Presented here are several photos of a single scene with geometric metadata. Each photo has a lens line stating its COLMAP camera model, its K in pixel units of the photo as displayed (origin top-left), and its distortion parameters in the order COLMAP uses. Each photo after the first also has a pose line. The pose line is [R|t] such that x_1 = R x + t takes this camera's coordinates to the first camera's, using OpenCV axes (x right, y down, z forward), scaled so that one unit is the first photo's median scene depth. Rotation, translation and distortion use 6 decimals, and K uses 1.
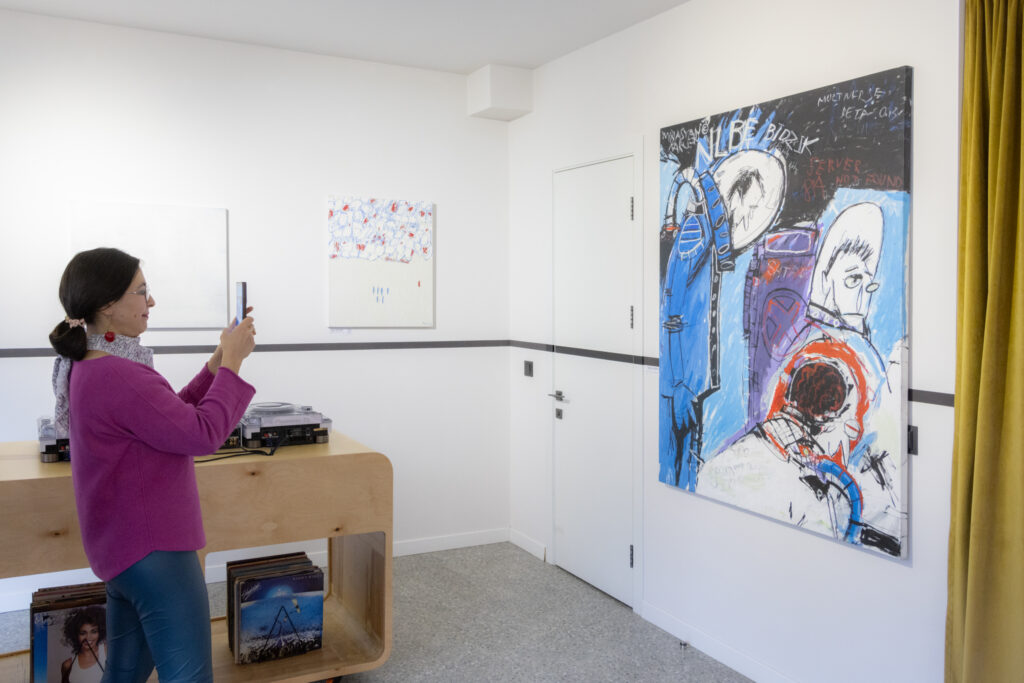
lens RADIAL K [[816.8, 0, 514.6], [0, 816.8, 338.0], [0, 0, 1]] dist [0.019411, -0.001659]
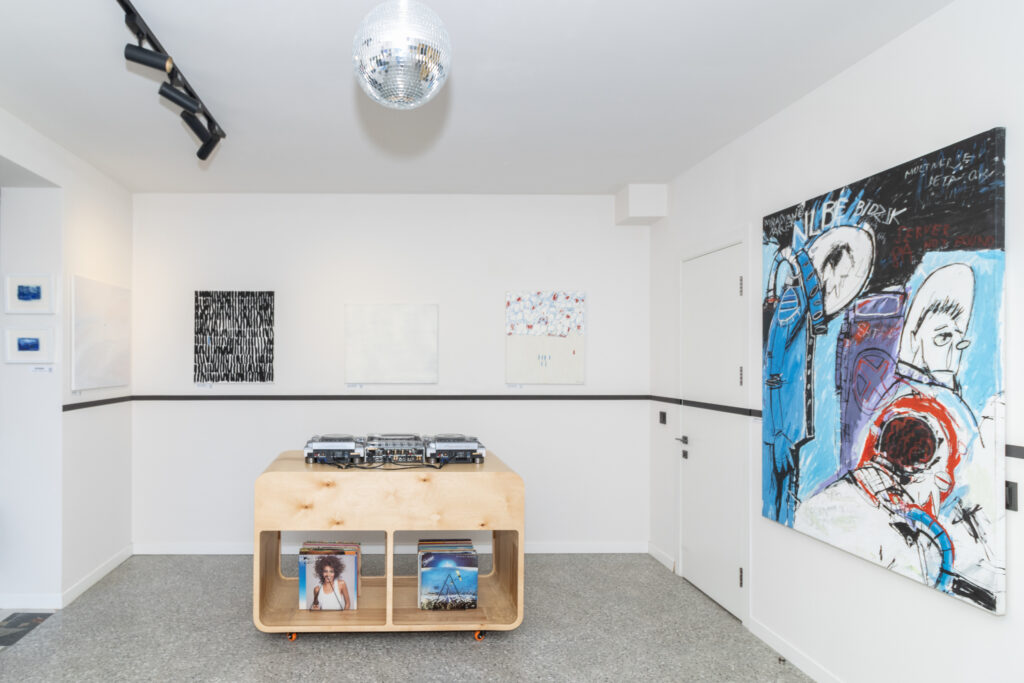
lens RADIAL K [[588.0, 0, 466.9], [0, 588.0, 380.6], [0, 0, 1]] dist [0.003585, -0.000111]
pose [[0.904184, 0.001072, -0.427141, 0.167837], [-0.013921, 0.999540, -0.026960, 0.010958], [0.426916, 0.030323, 0.903783, 0.055644]]
